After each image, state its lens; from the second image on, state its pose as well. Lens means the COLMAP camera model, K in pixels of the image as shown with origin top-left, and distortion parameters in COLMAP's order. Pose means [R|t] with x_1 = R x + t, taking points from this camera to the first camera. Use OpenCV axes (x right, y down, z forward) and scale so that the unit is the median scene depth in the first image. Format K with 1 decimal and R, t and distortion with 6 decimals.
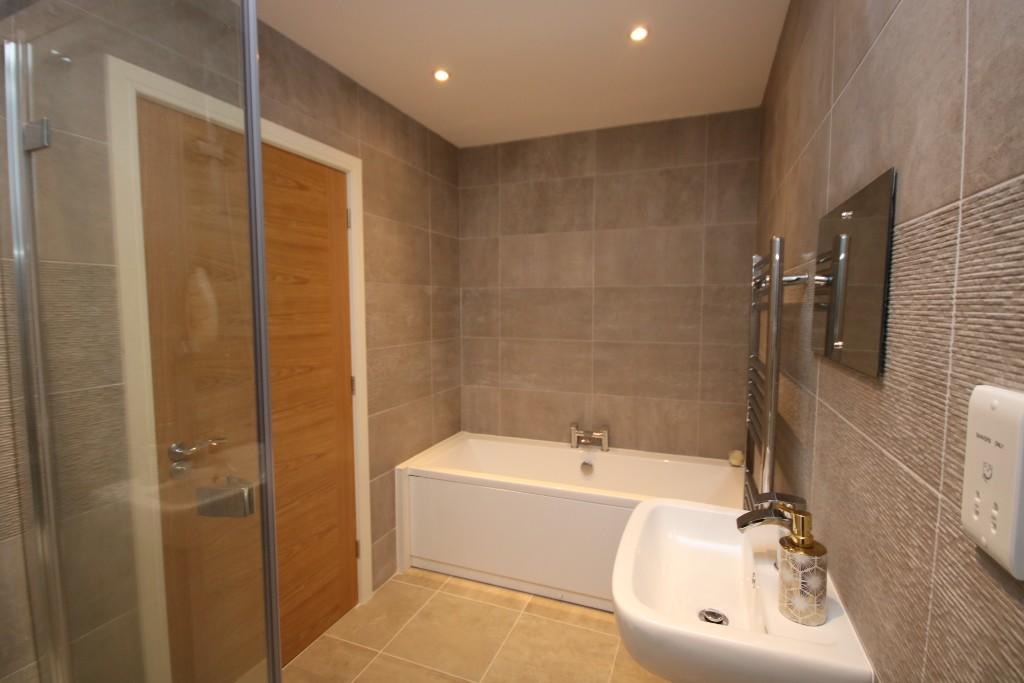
lens RADIAL K [[472.8, 0, 516.7], [0, 472.8, 341.7], [0, 0, 1]] dist [0.000729, -0.012421]
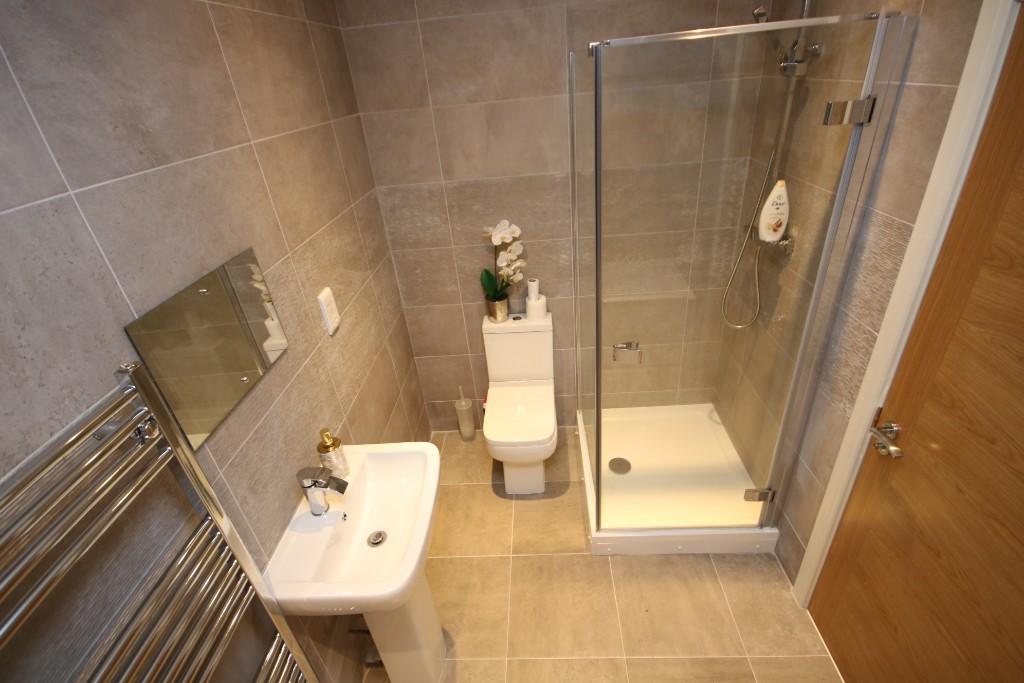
lens RADIAL K [[472.8, 0, 516.7], [0, 472.8, 341.7], [0, 0, 1]] dist [0.000729, -0.012421]
pose [[-0.937438, 0.232074, -0.259522, 0.210028], [0.053170, 0.832115, 0.552049, -0.549037], [0.344068, 0.503713, -0.792395, 1.626463]]
